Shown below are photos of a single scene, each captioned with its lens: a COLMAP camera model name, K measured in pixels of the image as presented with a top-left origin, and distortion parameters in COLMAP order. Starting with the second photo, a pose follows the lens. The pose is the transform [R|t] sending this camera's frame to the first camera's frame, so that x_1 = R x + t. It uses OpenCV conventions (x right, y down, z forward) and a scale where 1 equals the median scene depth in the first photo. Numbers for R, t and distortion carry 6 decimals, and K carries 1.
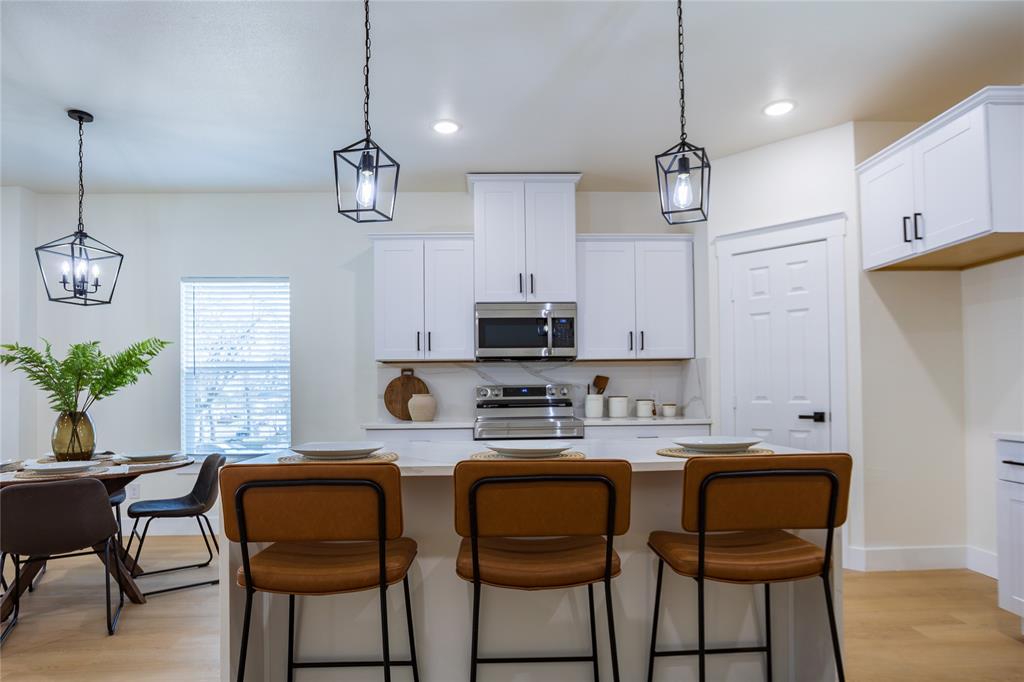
lens RADIAL K [[610.4, 0, 509.0], [0, 610.4, 377.1], [0, 0, 1]] dist [-0.041508, 0.035998]
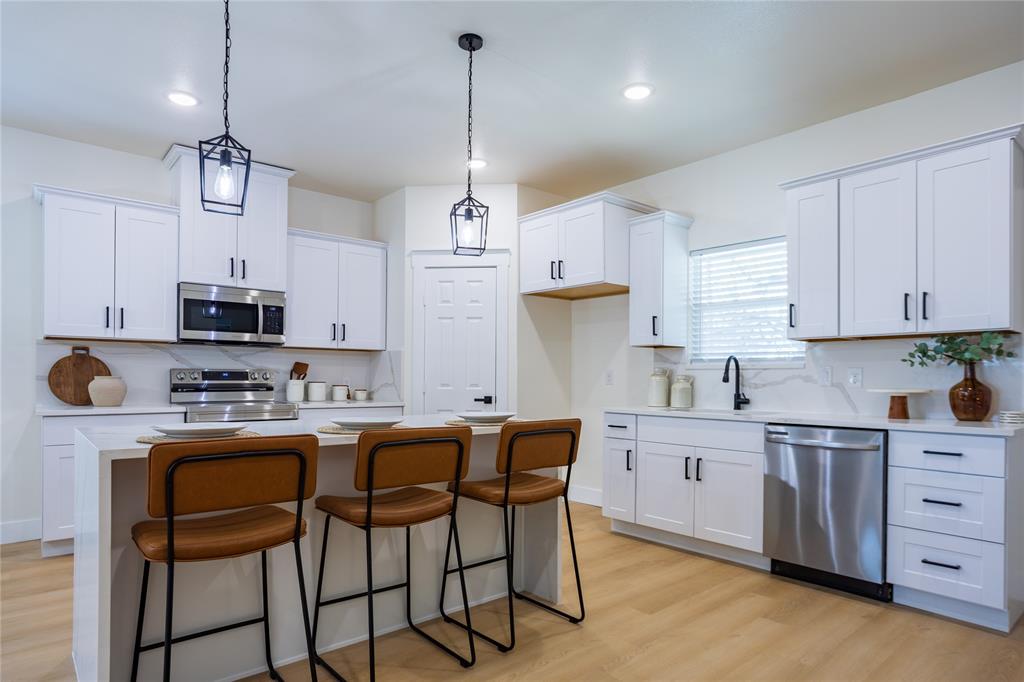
lens RADIAL K [[610.4, 0, 509.0], [0, 610.4, 377.1], [0, 0, 1]] dist [-0.041508, 0.035998]
pose [[0.786788, 0.019470, 0.616917, -0.227857], [-0.033064, 0.999397, 0.010626, 0.000121], [-0.616338, -0.028758, 0.786957, -0.068230]]
